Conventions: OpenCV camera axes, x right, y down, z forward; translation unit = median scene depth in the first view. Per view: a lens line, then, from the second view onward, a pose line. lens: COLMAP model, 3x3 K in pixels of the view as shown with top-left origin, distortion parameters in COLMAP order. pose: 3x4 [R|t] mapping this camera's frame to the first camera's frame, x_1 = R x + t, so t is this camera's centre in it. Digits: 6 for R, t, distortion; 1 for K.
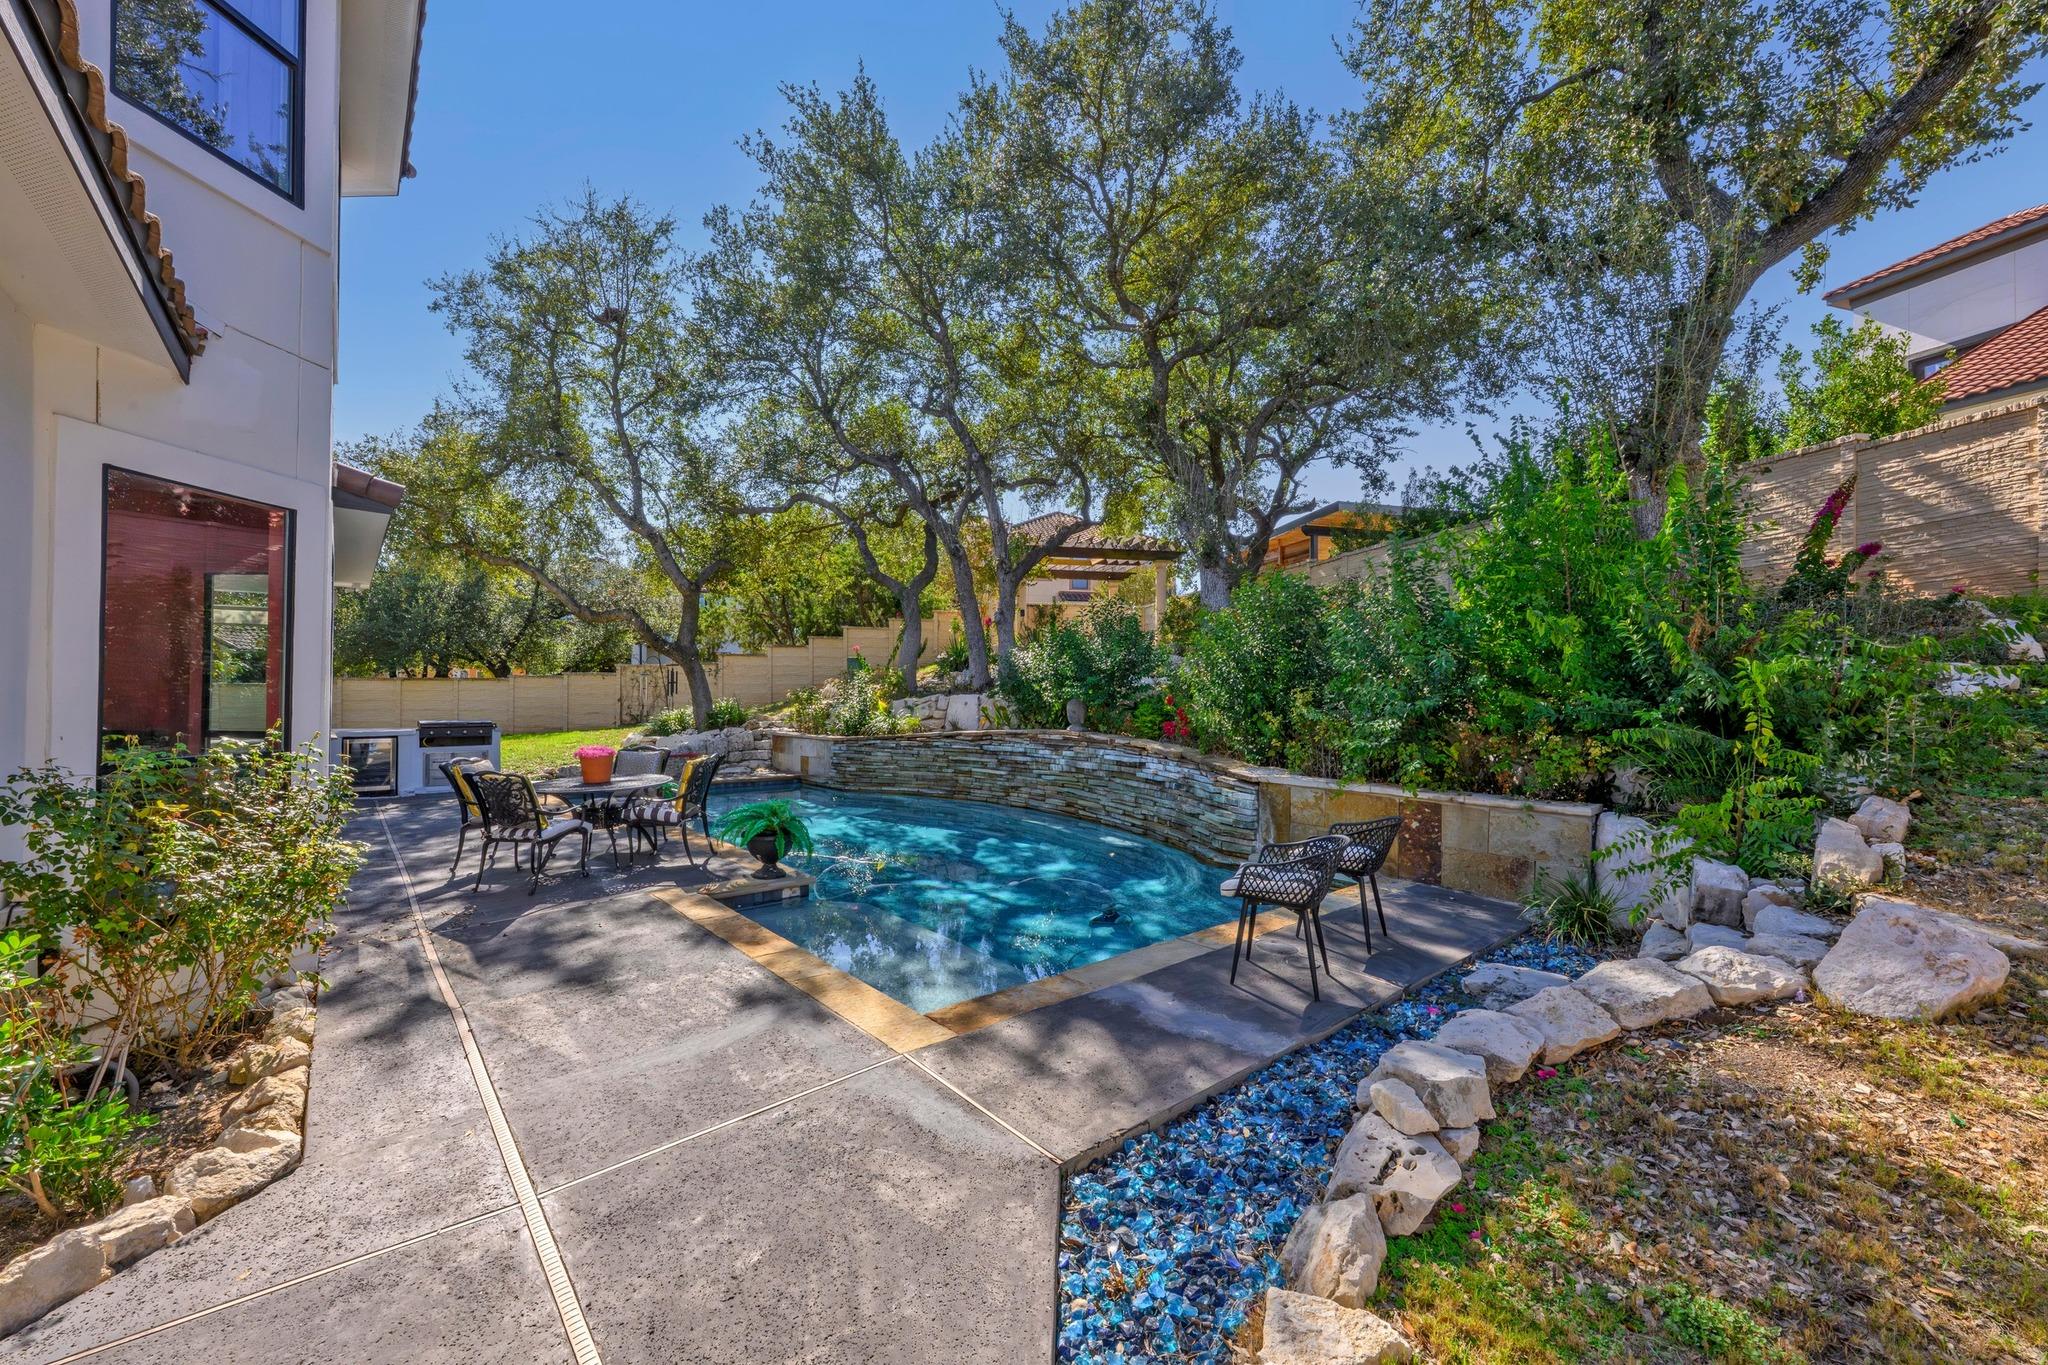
lens RADIAL K [[805.7, 0, 1026.3], [0, 805.7, 684.8], [0, 0, 1]] dist [-0.001930, -0.000600]
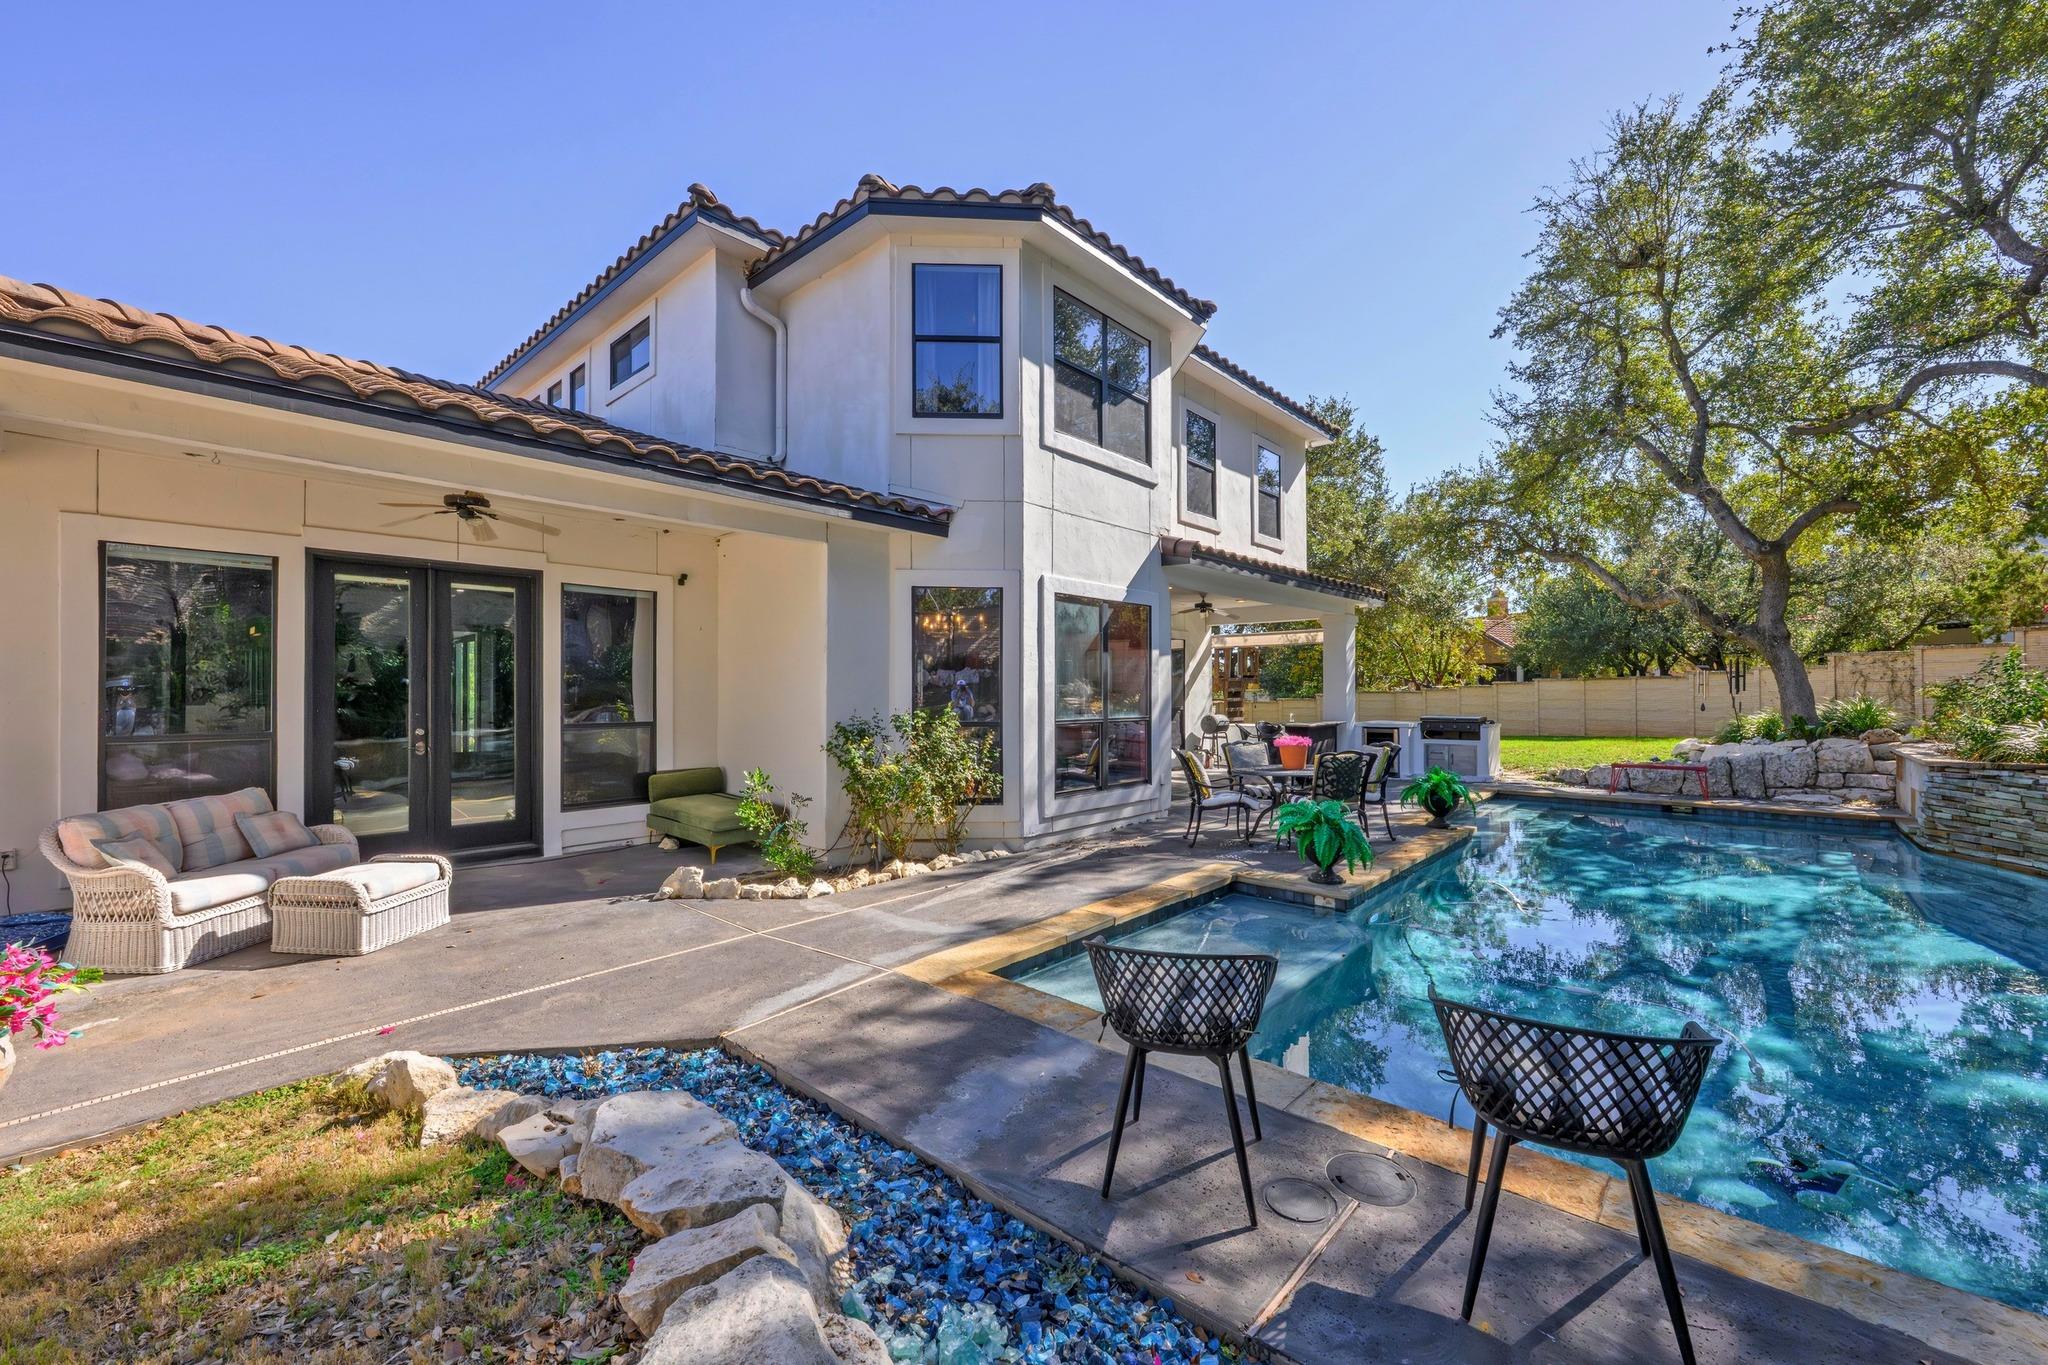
lens RADIAL K [[805.7, 0, 1025.7], [0, 805.7, 691.1], [0, 0, 1]] dist [-0.001930, -0.000600]
pose [[0.131820, -0.006898, -0.991250, 0.551895], [0.014492, 0.999882, -0.005031, 0.013174], [0.991168, -0.013702, 0.131904, 0.509106]]
